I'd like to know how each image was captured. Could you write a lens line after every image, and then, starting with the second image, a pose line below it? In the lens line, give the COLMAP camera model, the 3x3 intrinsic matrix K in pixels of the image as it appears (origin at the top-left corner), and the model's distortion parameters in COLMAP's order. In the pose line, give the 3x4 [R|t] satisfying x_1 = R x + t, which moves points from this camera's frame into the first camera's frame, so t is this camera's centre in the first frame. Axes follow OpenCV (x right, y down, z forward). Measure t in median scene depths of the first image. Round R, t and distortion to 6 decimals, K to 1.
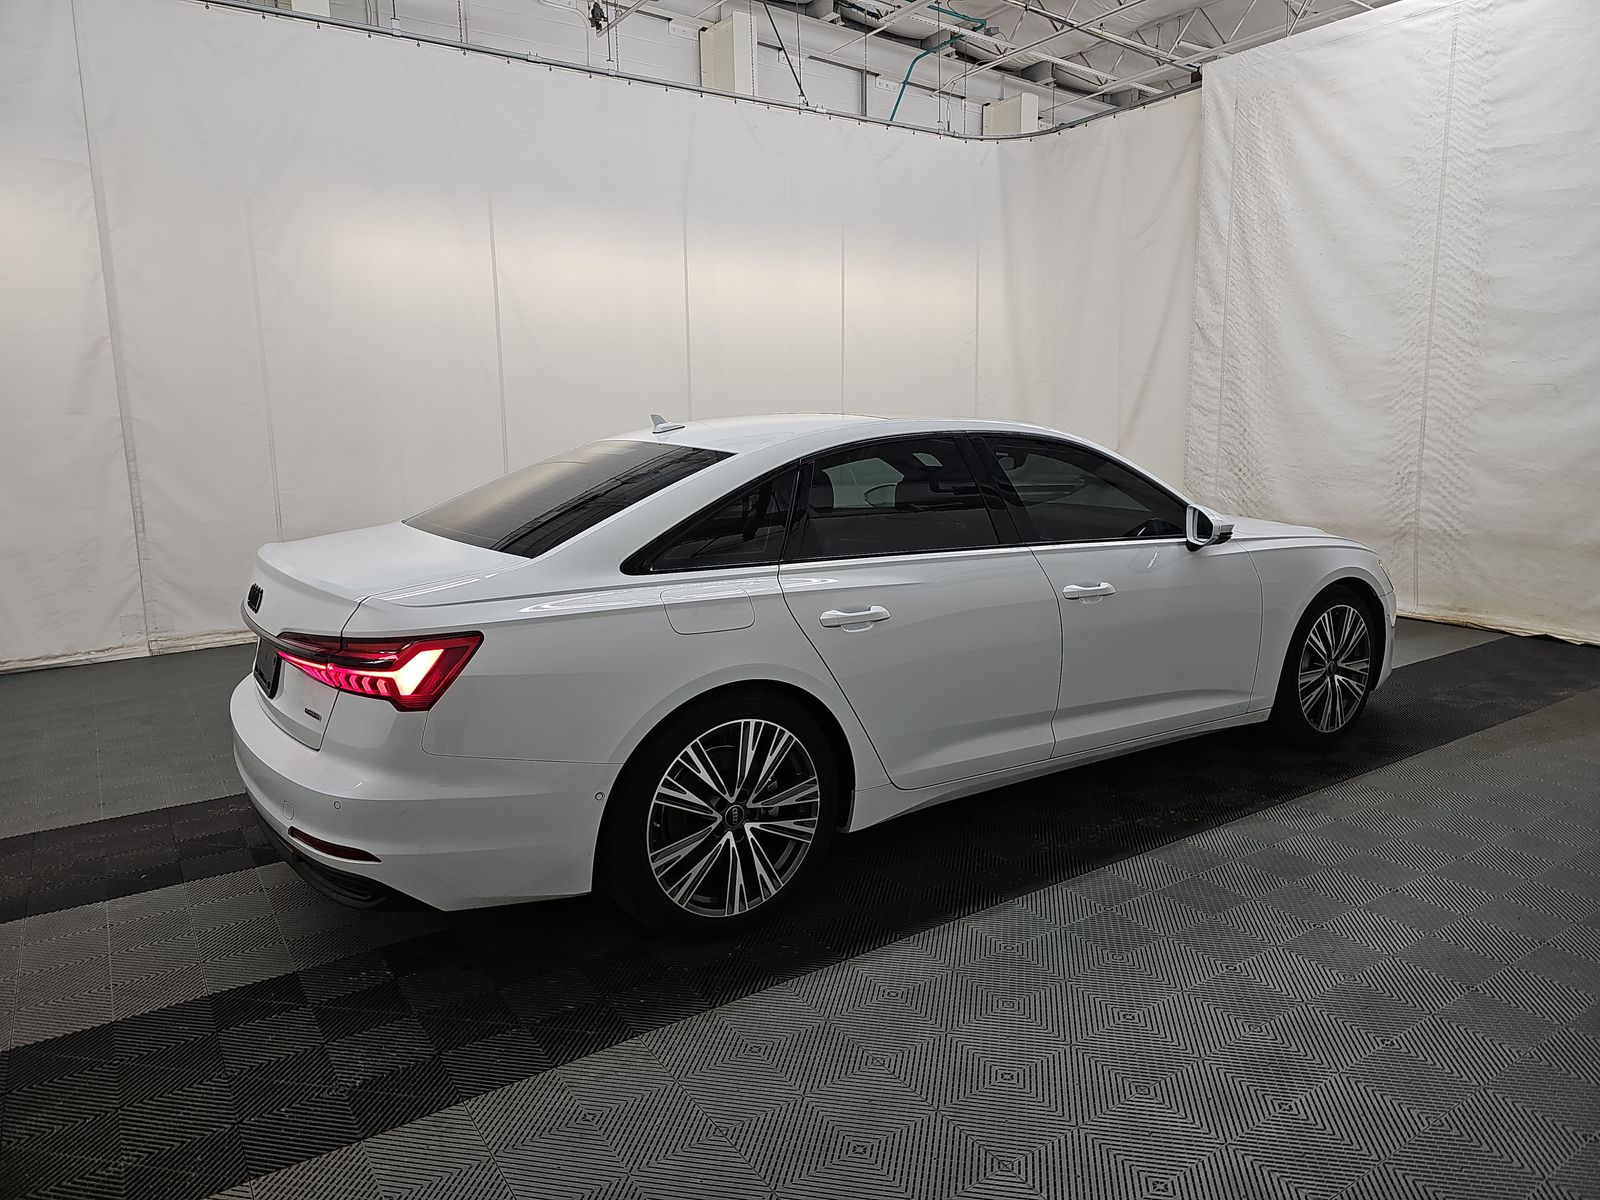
lens RADIAL K [[1066.7, 0, 800.0], [0, 1066.7, 600.0], [0, 0, 1]] dist [0.064770, -0.045514]
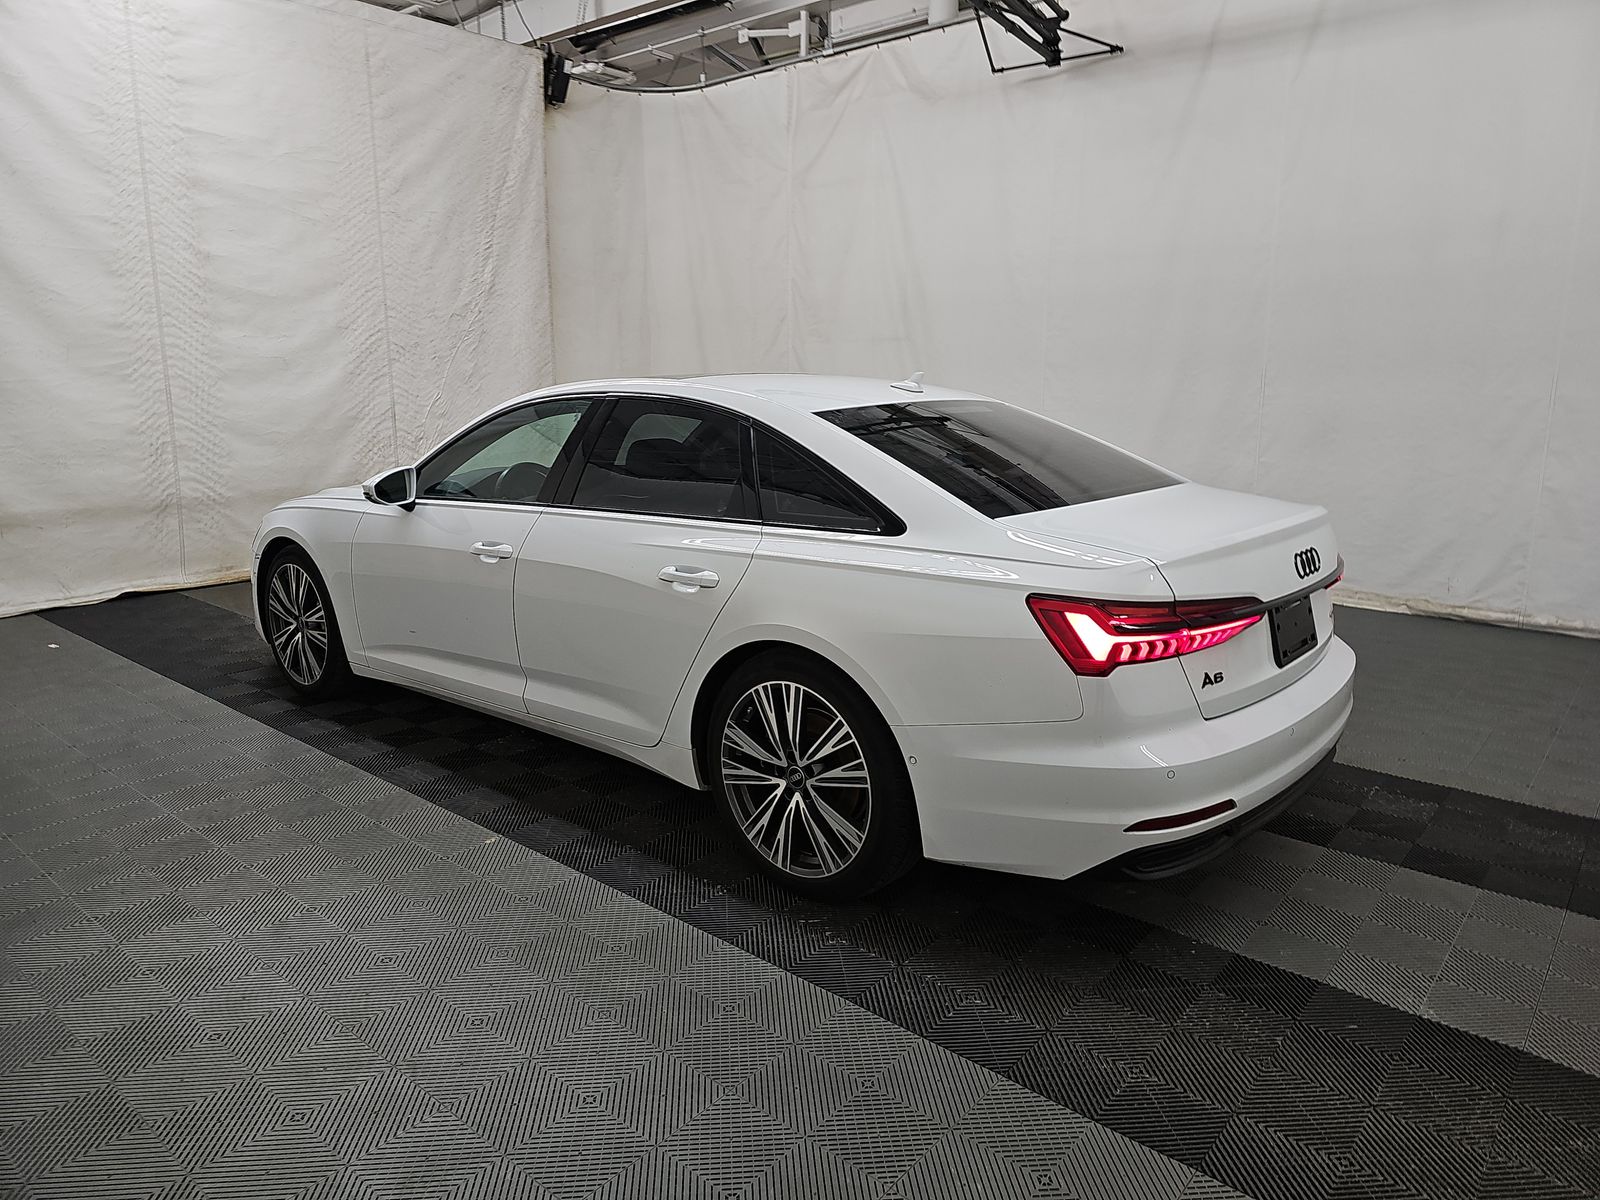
lens RADIAL K [[1066.7, 0, 800.0], [0, 1066.7, 600.0], [0, 0, 1]] dist [0.064770, -0.045514]
pose [[-0.260495, -0.185082, 0.947569, -0.550398], [0.173032, 0.956613, 0.234416, -0.114325], [-0.949843, 0.225024, -0.217168, 0.713188]]
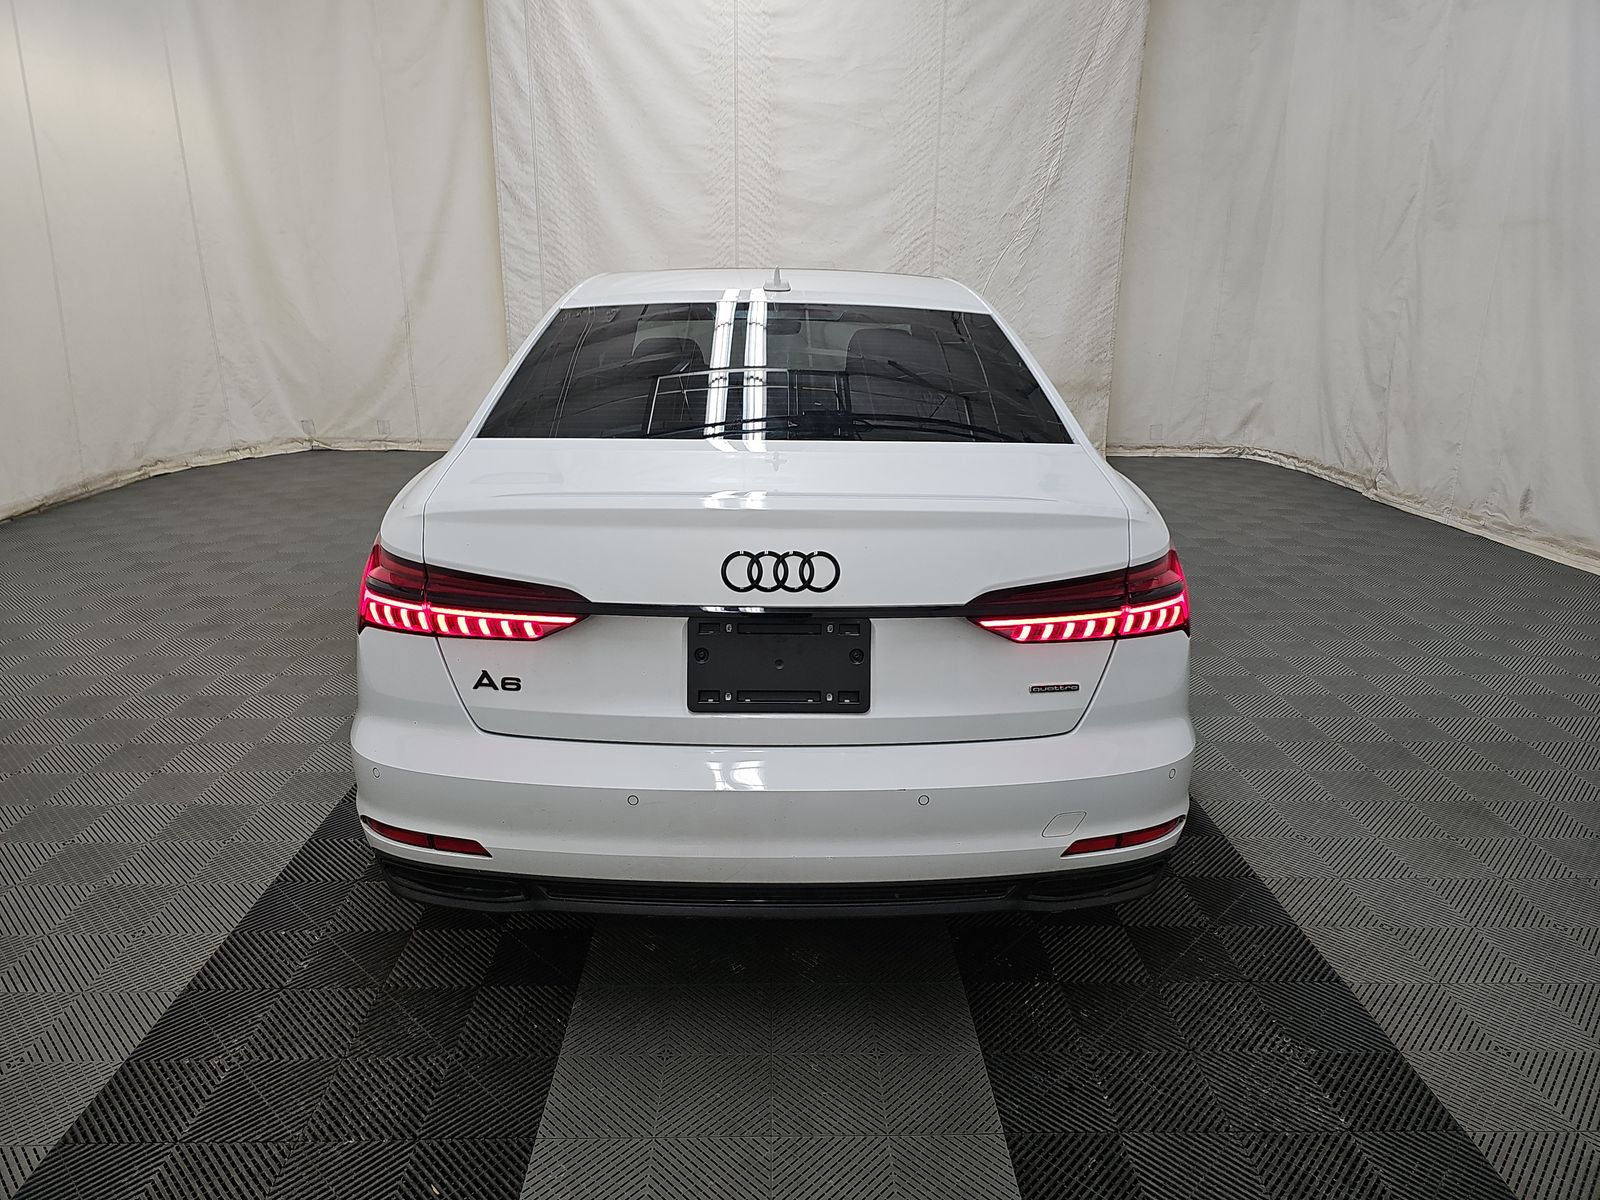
lens RADIAL K [[1066.7, 0, 800.0], [0, 1066.7, 600.0], [0, 0, 1]] dist [0.064770, -0.045514]
pose [[0.545400, -0.223253, 0.807897, -0.418483], [0.129872, 0.974743, 0.181684, -0.038158], [-0.828053, 0.005833, 0.560619, 0.284755]]
